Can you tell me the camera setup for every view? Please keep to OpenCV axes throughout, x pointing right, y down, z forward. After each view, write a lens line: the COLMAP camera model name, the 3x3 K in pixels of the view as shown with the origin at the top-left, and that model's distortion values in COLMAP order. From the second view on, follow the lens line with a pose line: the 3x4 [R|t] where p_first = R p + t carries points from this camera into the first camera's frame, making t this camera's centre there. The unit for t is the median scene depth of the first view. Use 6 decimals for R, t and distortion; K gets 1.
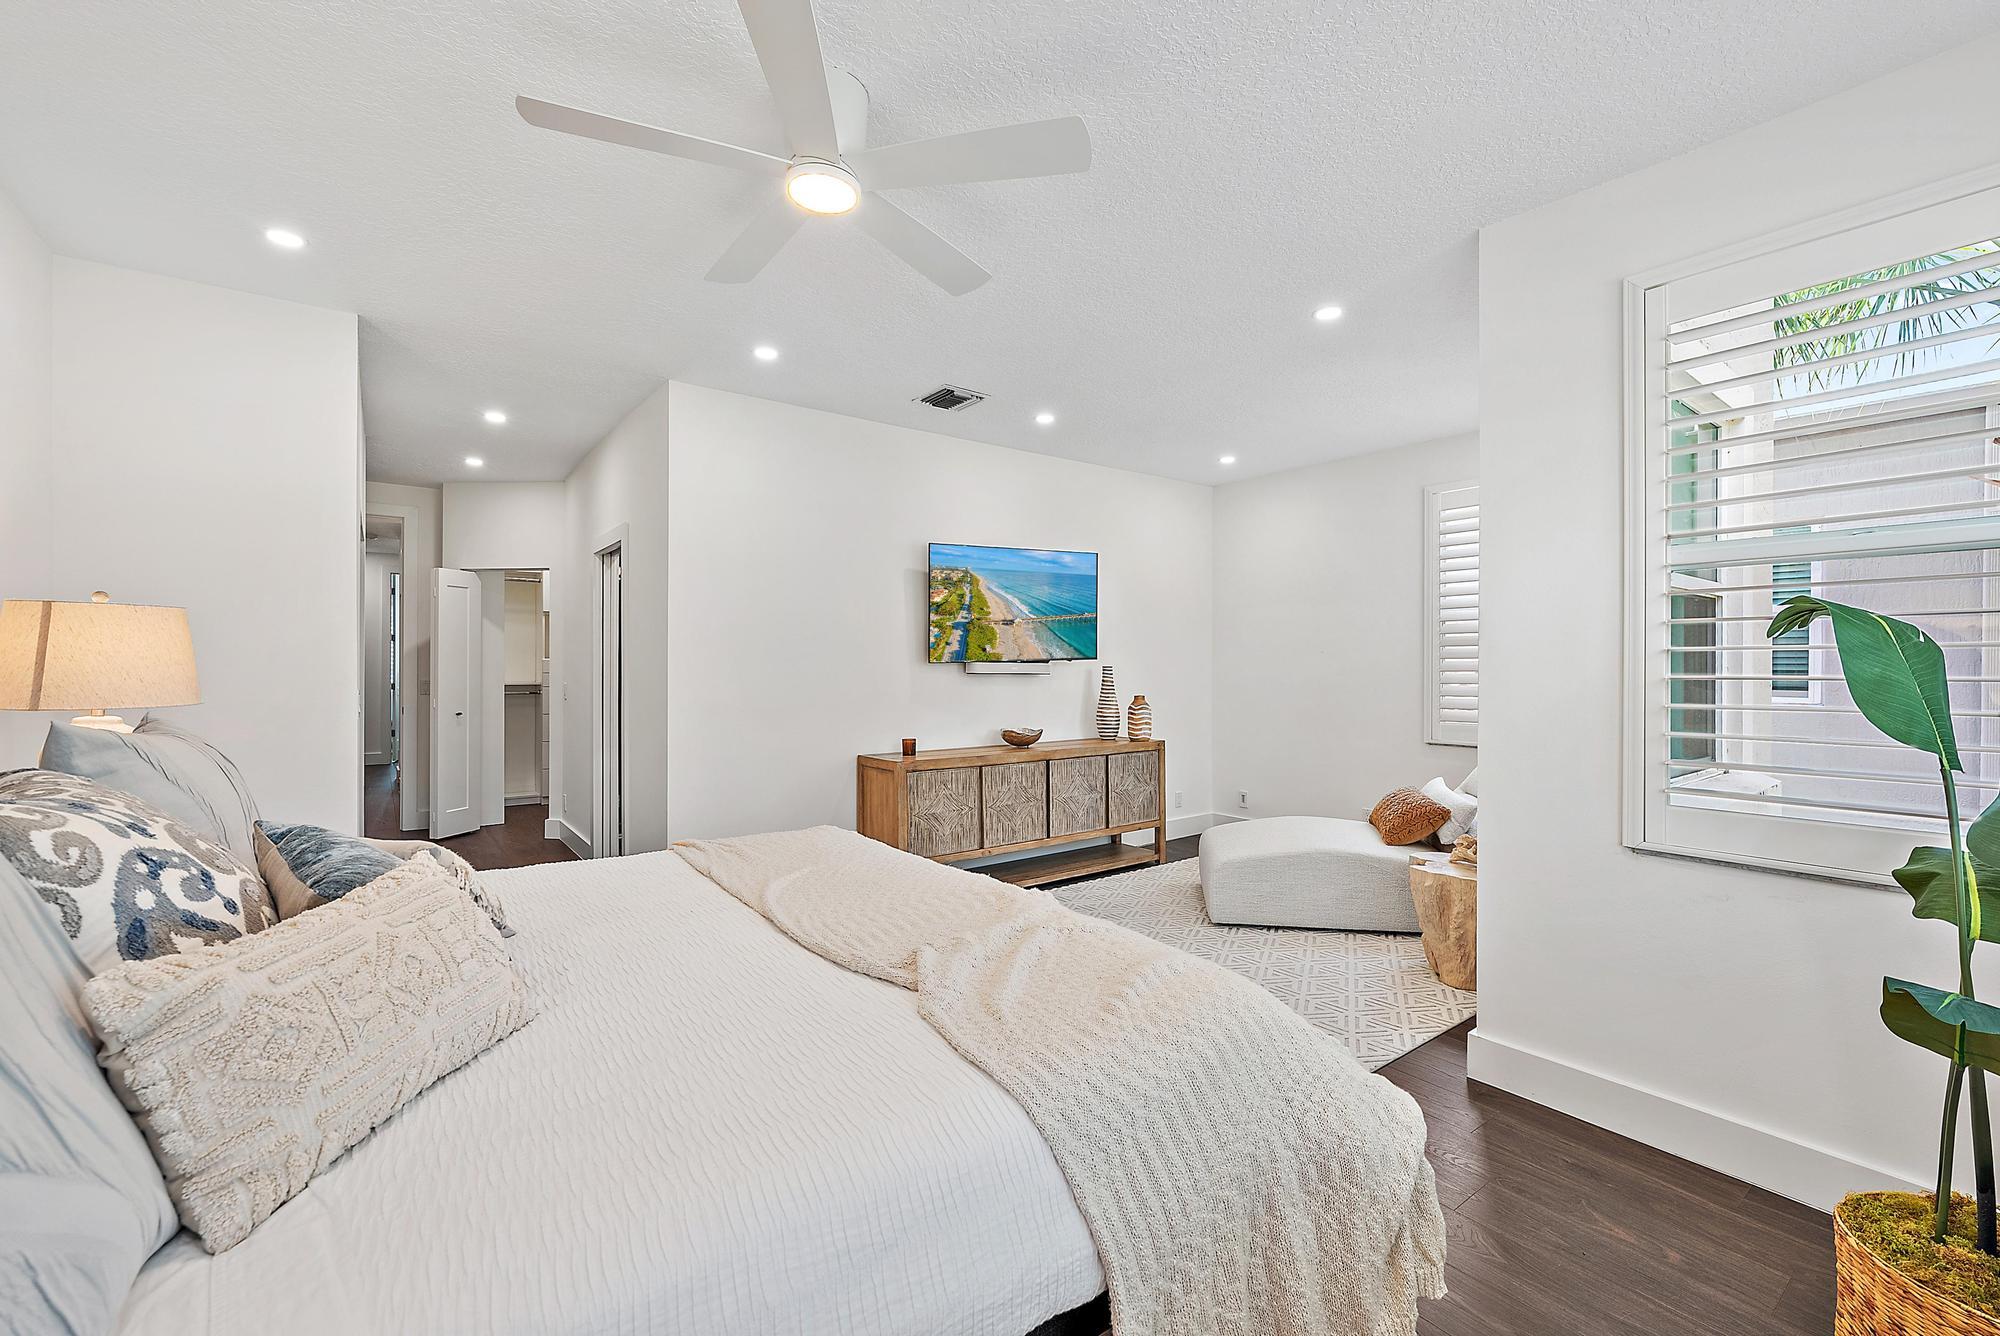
lens RADIAL K [[819.6, 0, 1001.5], [0, 819.6, 672.9], [0, 0, 1]] dist [-0.002625, -0.000660]
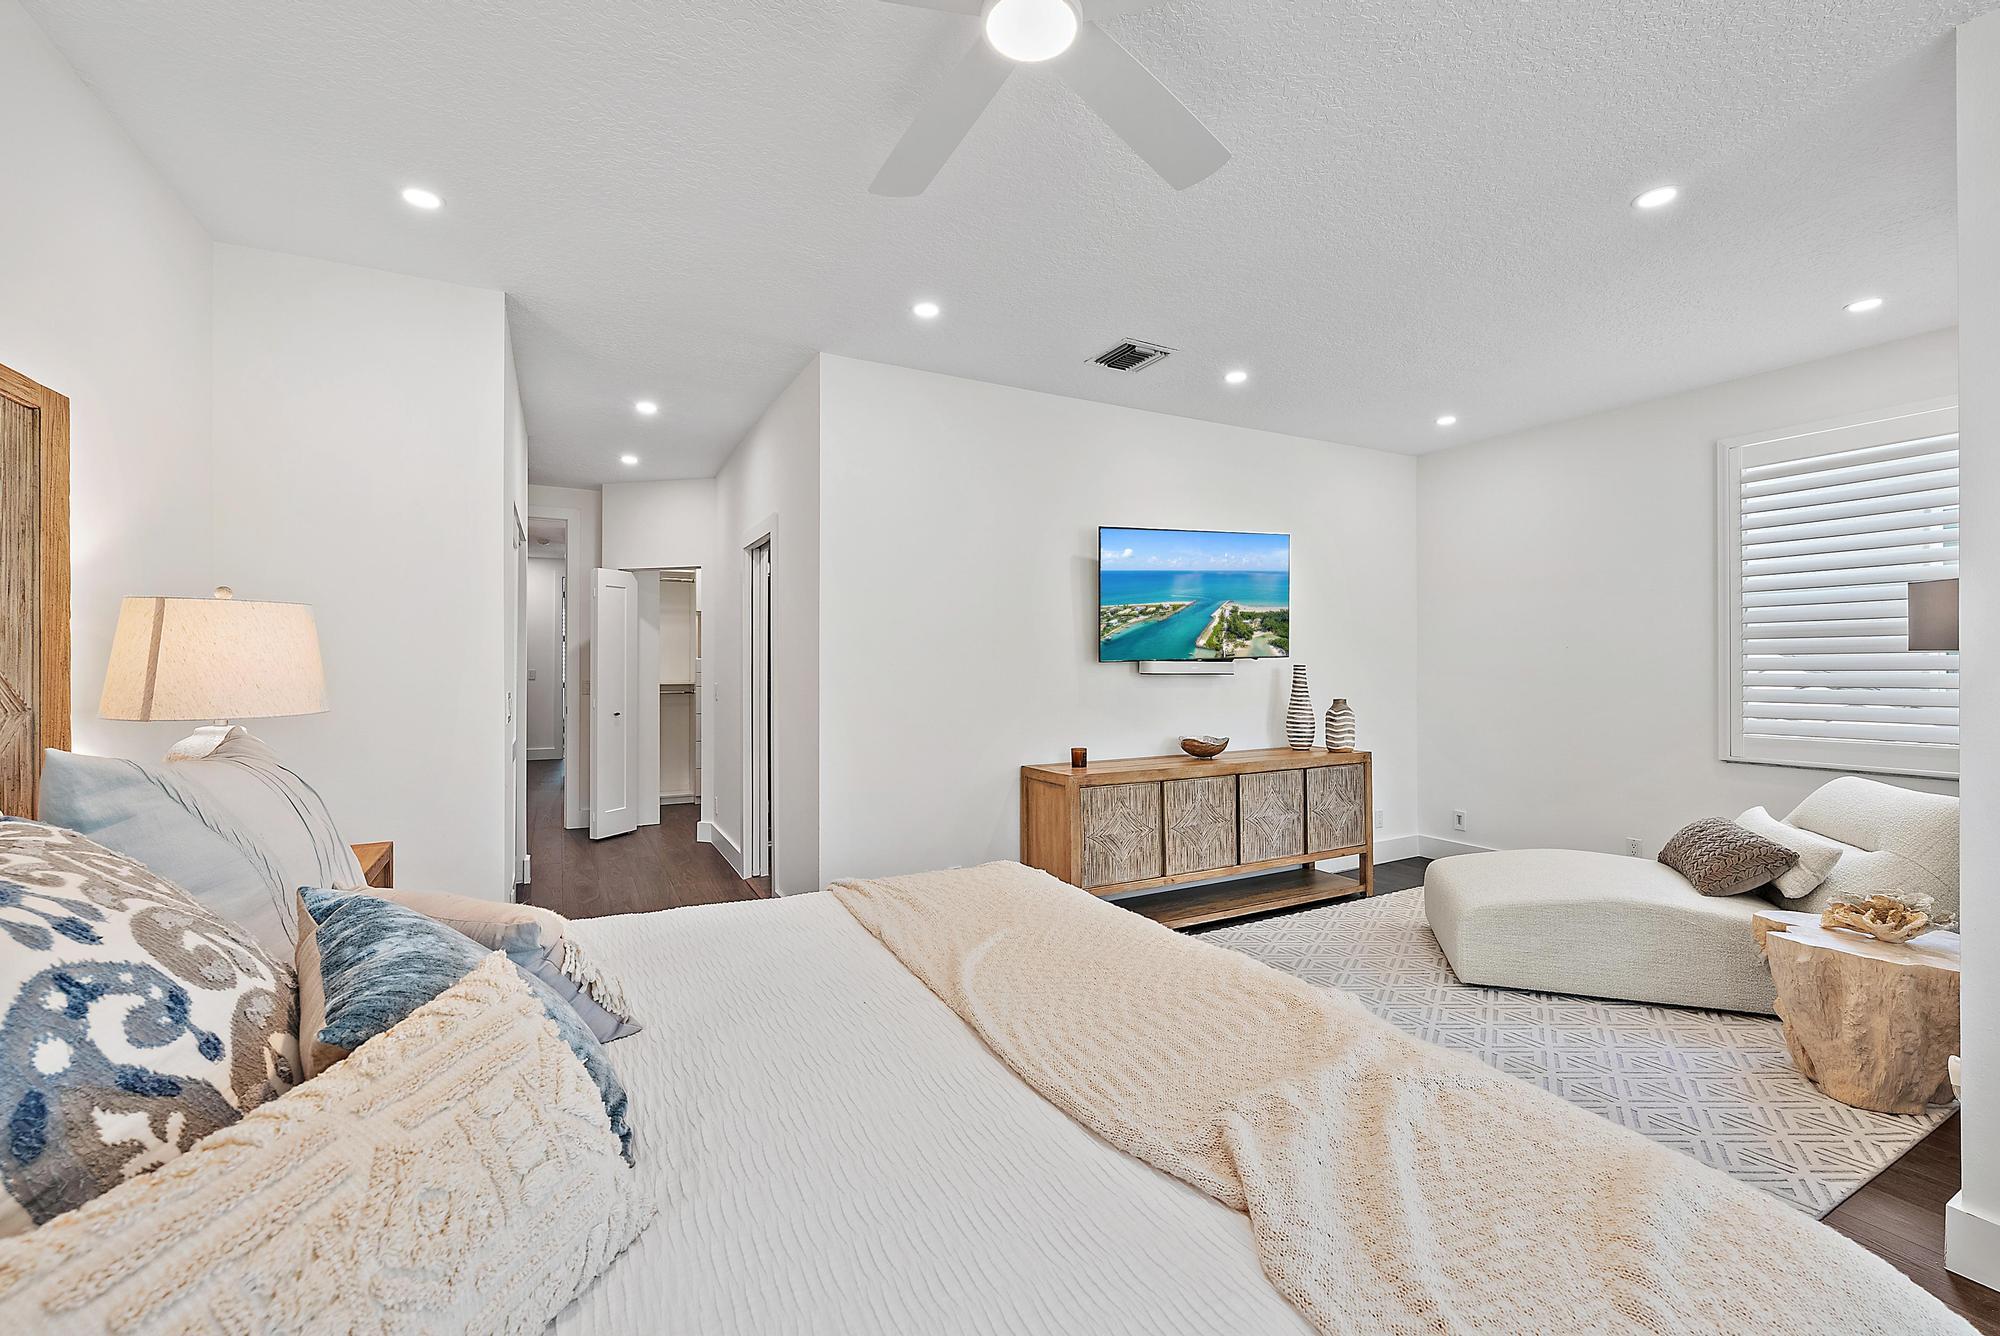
lens RADIAL K [[819.6, 0, 1002.4], [0, 819.6, 668.7], [0, 0, 1]] dist [-0.002625, -0.000660]
pose [[0.987711, -0.001835, -0.156279, -0.065223], [0.001484, 0.999996, -0.002357, -0.003584], [0.156282, 0.002096, 0.987710, 0.135247]]
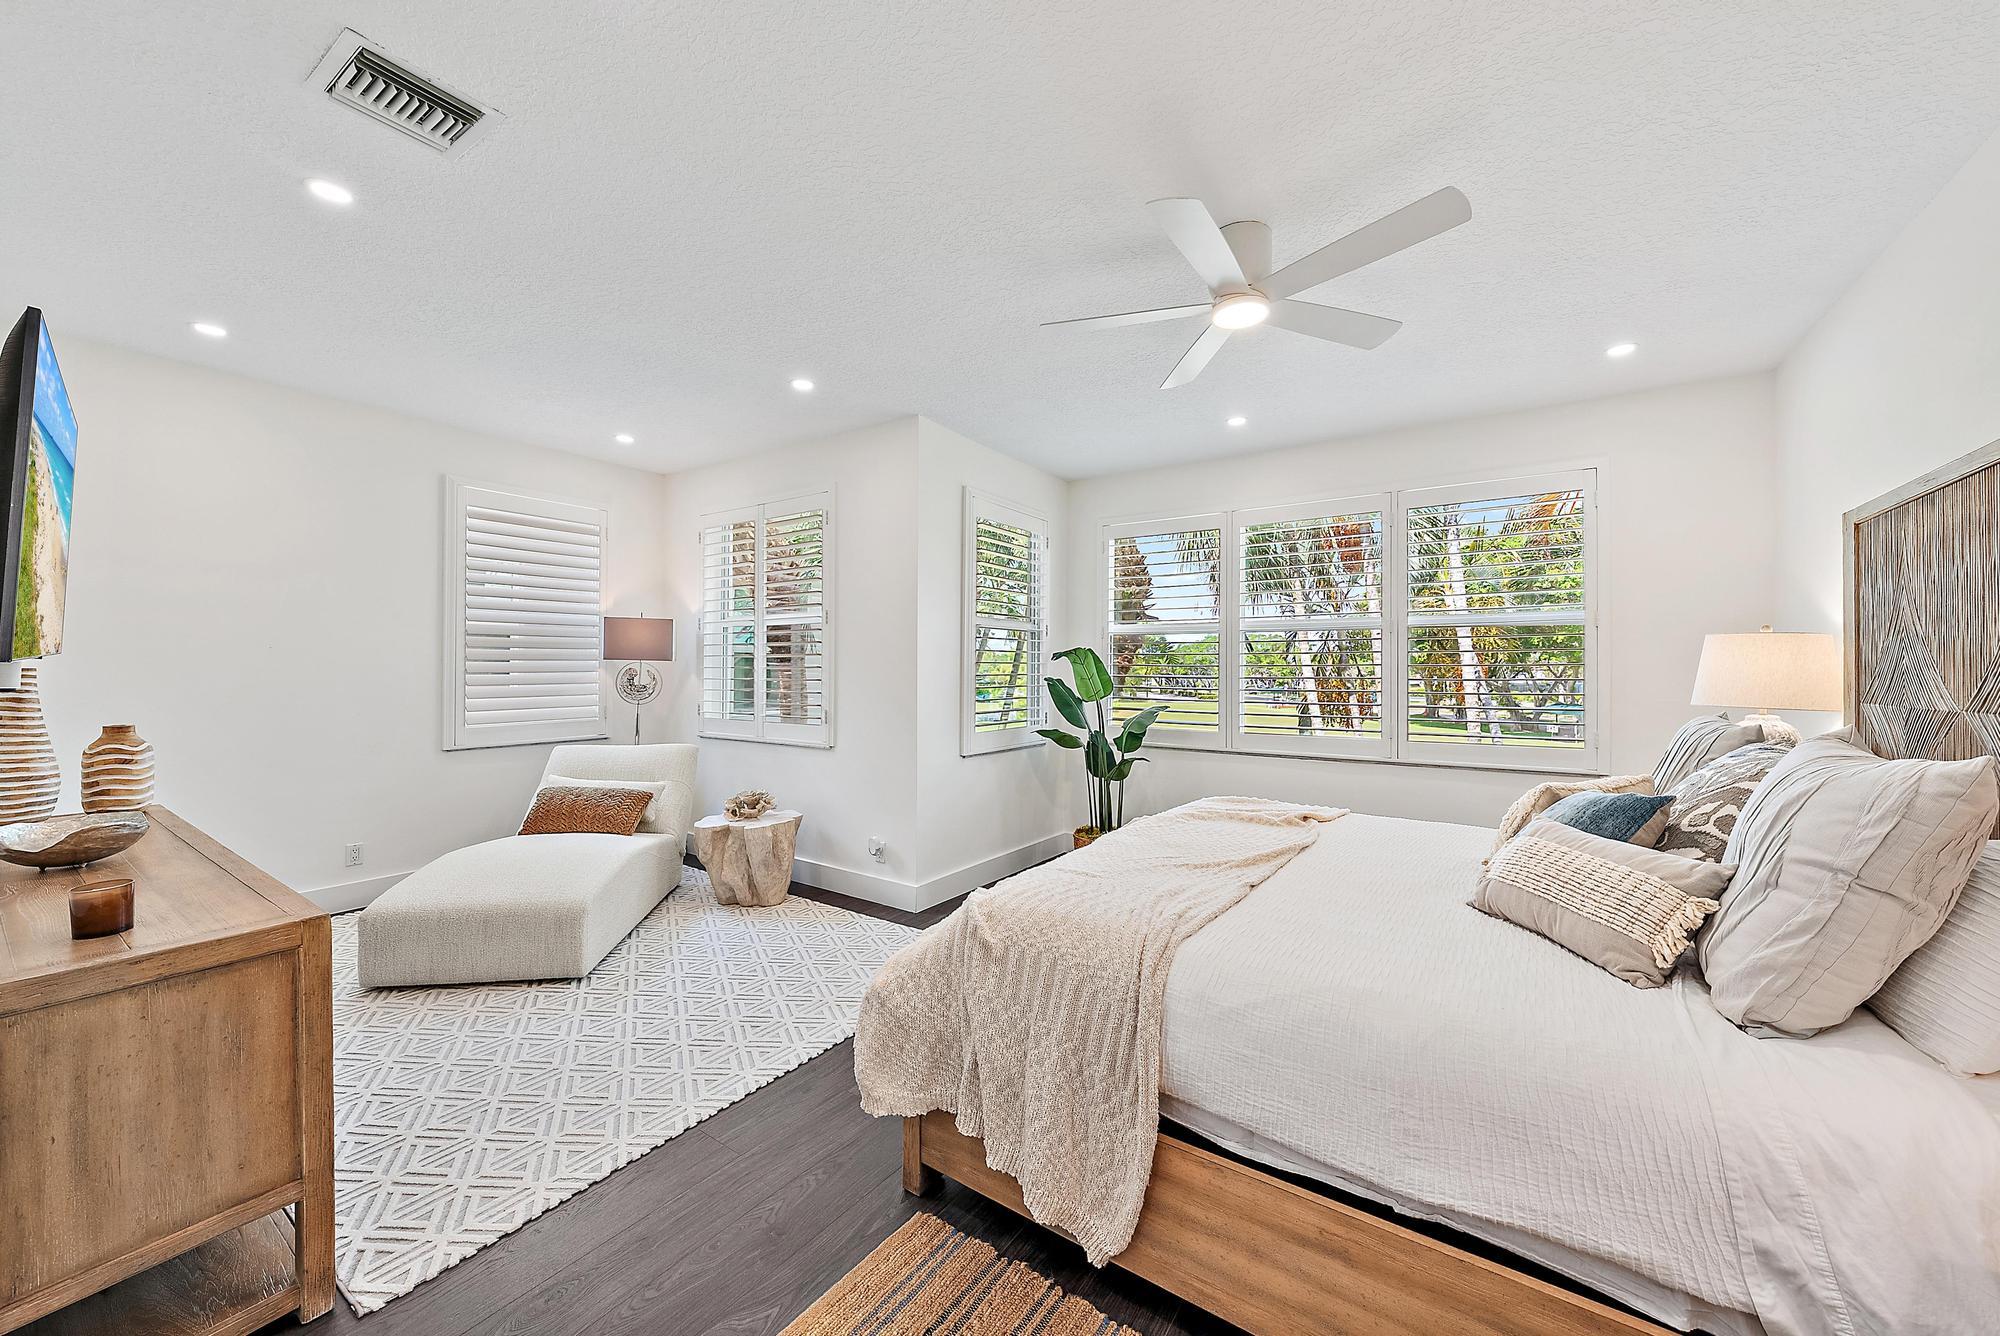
lens RADIAL K [[746.0, 0, 997.1], [0, 746.0, 664.7], [0, 0, 1]] dist [-0.000585, -0.000016]
pose [[-0.318023, -0.000010, 0.948083, -0.622794], [-0.000419, 1.000000, -0.000130, -0.014665], [-0.948083, -0.000438, -0.318023, 0.876677]]
